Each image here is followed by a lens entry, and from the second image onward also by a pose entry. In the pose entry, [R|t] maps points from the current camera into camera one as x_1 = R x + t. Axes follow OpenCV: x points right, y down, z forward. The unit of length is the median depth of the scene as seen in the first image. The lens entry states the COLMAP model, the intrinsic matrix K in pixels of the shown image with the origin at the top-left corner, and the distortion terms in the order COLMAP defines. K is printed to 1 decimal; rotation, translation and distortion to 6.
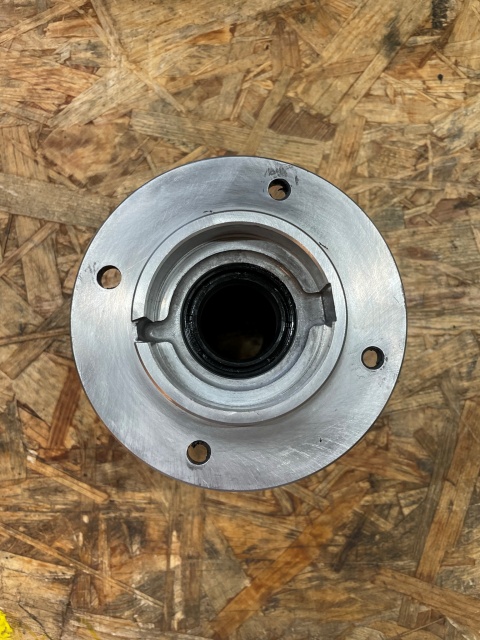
lens RADIAL K [[499.7, 0, 239.4], [0, 499.7, 319.0], [0, 0, 1]] dist [0.063000, -0.122901]
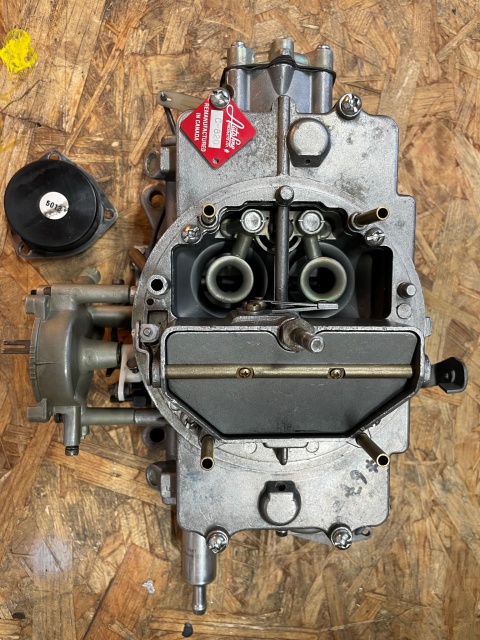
lens RADIAL K [[499.7, 0, 243.2], [0, 499.7, 317.8], [0, 0, 1]] dist [0.063000, -0.122901]
pose [[-0.020277, 0.999073, -0.037970, 0.115141], [-0.998415, -0.022228, -0.051701, 0.159147], [-0.052497, 0.036861, 0.997941, -0.115265]]
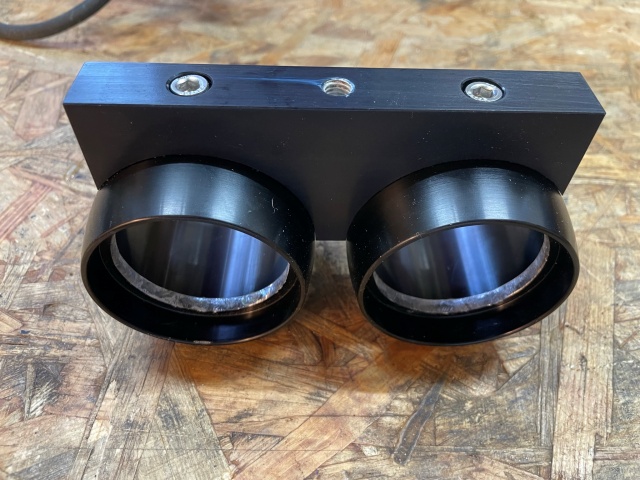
lens RADIAL K [[499.7, 0, 324.1], [0, 499.7, 245.6], [0, 0, 1]] dist [0.063000, -0.122901]
pose [[0.999654, 0.026137, -0.002839, 0.107201], [-0.023048, 0.819274, -0.572939, 0.608093], [-0.012649, 0.572807, 0.819593, 0.428707]]
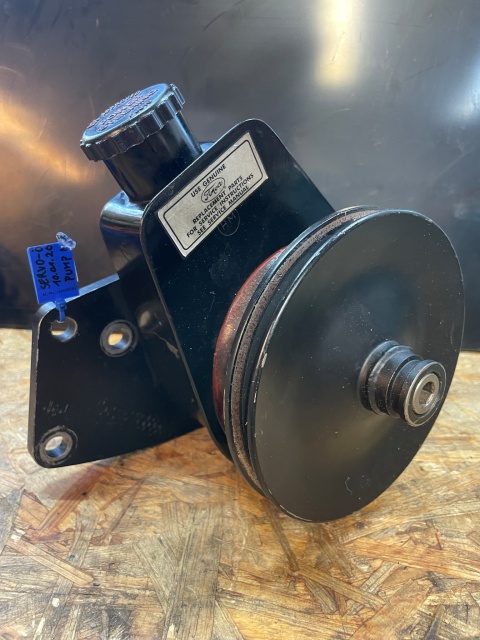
lens RADIAL K [[499.7, 0, 238.8], [0, 499.7, 313.4], [0, 0, 1]] dist [0.063000, -0.122901]
pose [[0.999456, 0.014937, -0.029393, -0.019969], [-0.032969, 0.462875, -0.885810, 0.828975], [0.000374, 0.886298, 0.463116, 0.275808]]
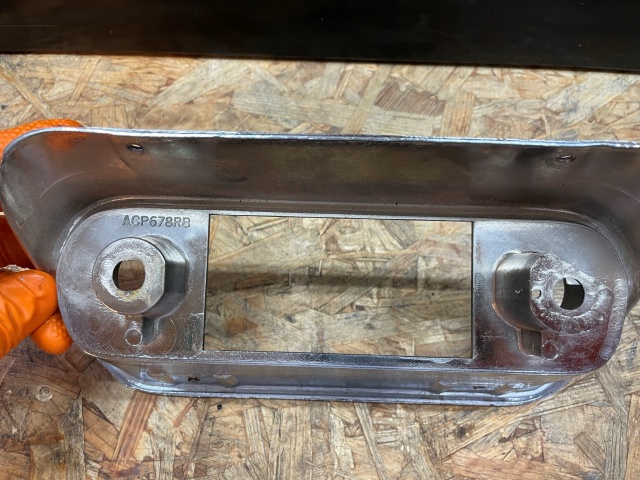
lens RADIAL K [[499.7, 0, 312.8], [0, 499.7, 243.9], [0, 0, 1]] dist [0.063000, -0.122901]
pose [[0.999814, -0.010561, -0.016153, -0.050143], [0.005961, 0.965044, -0.262019, 0.136778], [0.018356, 0.261874, 0.964927, 0.149099]]
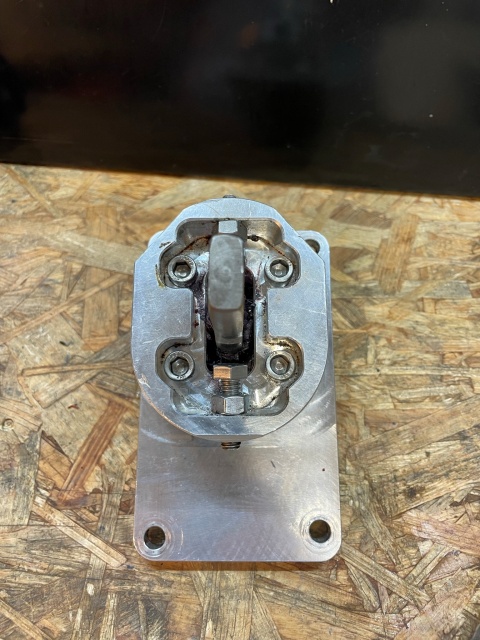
lens RADIAL K [[499.7, 0, 237.4], [0, 499.7, 311.4], [0, 0, 1]] dist [0.063000, -0.122901]
pose [[0.996595, 0.051531, -0.064370, -0.066730], [-0.077588, 0.850313, -0.520526, 0.409146], [0.027912, 0.523748, 0.851416, 0.174422]]
